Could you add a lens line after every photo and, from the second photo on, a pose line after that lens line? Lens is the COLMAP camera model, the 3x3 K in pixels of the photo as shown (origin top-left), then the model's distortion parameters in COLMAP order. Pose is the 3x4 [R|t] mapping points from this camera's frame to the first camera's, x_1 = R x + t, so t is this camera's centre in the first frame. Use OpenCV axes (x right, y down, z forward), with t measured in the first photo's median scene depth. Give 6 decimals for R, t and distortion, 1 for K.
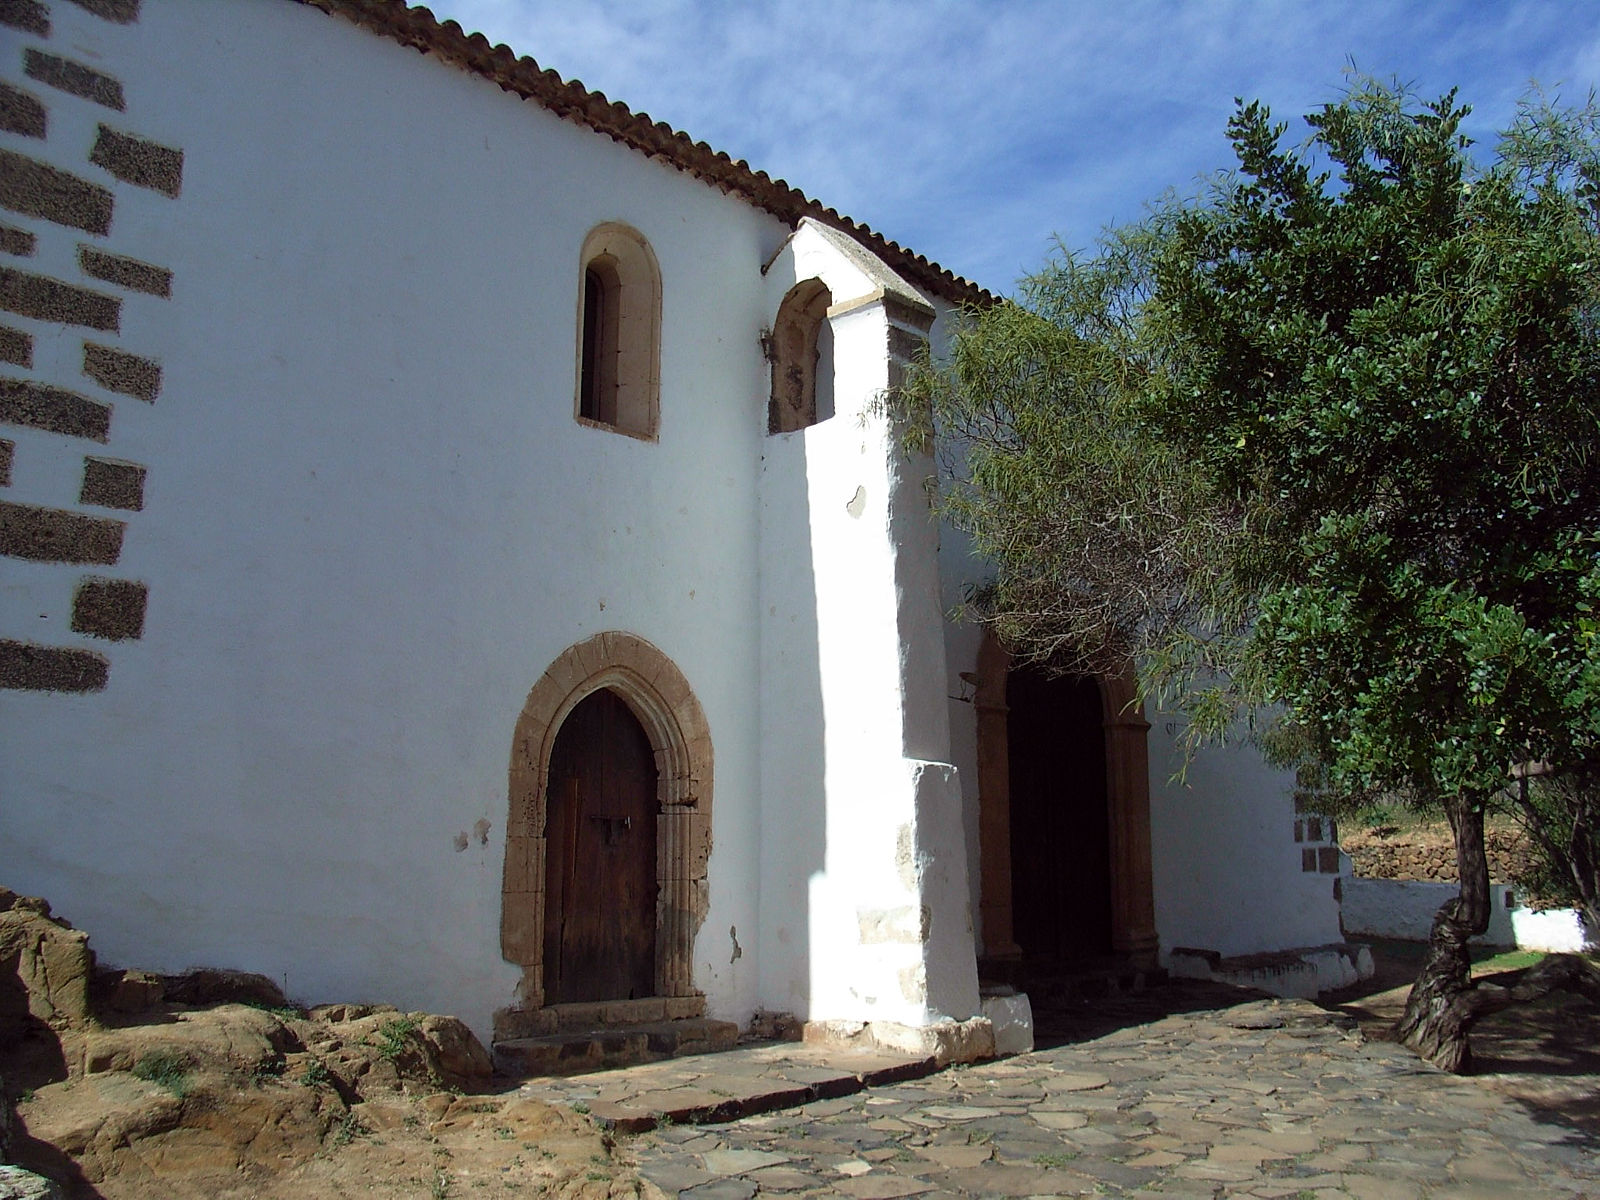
lens RADIAL K [[1277.6, 0, 801.0], [0, 1277.6, 595.9], [0, 0, 1]] dist [-0.089246, 0.032103]
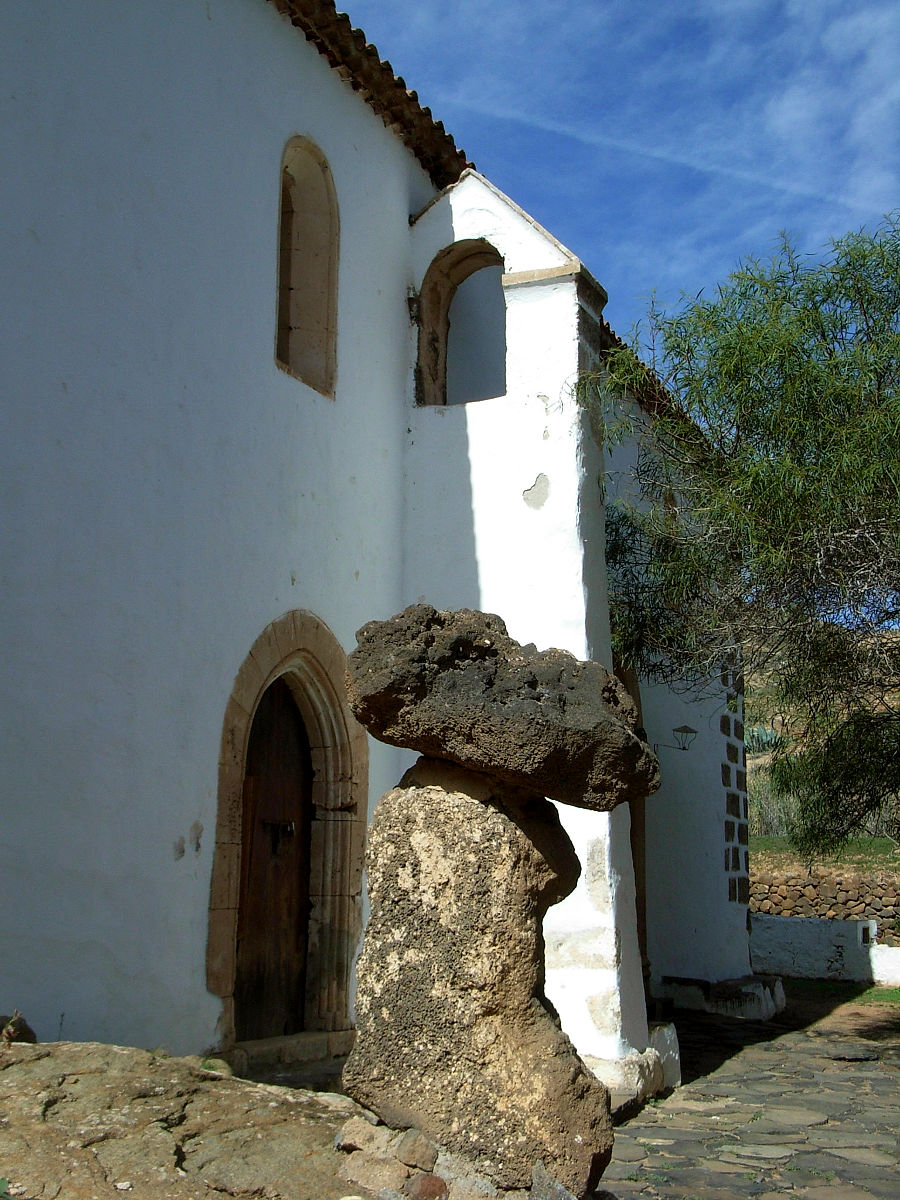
lens RADIAL K [[1371.1, 0, 449.8], [0, 1371.1, 604.9], [0, 0, 1]] dist [0.051401, 0.000000]
pose [[0.948331, 0.079813, 0.307081, -0.320177], [-0.082211, 0.996602, -0.005143, 0.019757], [-0.306447, -0.020368, 0.951670, 0.068277]]
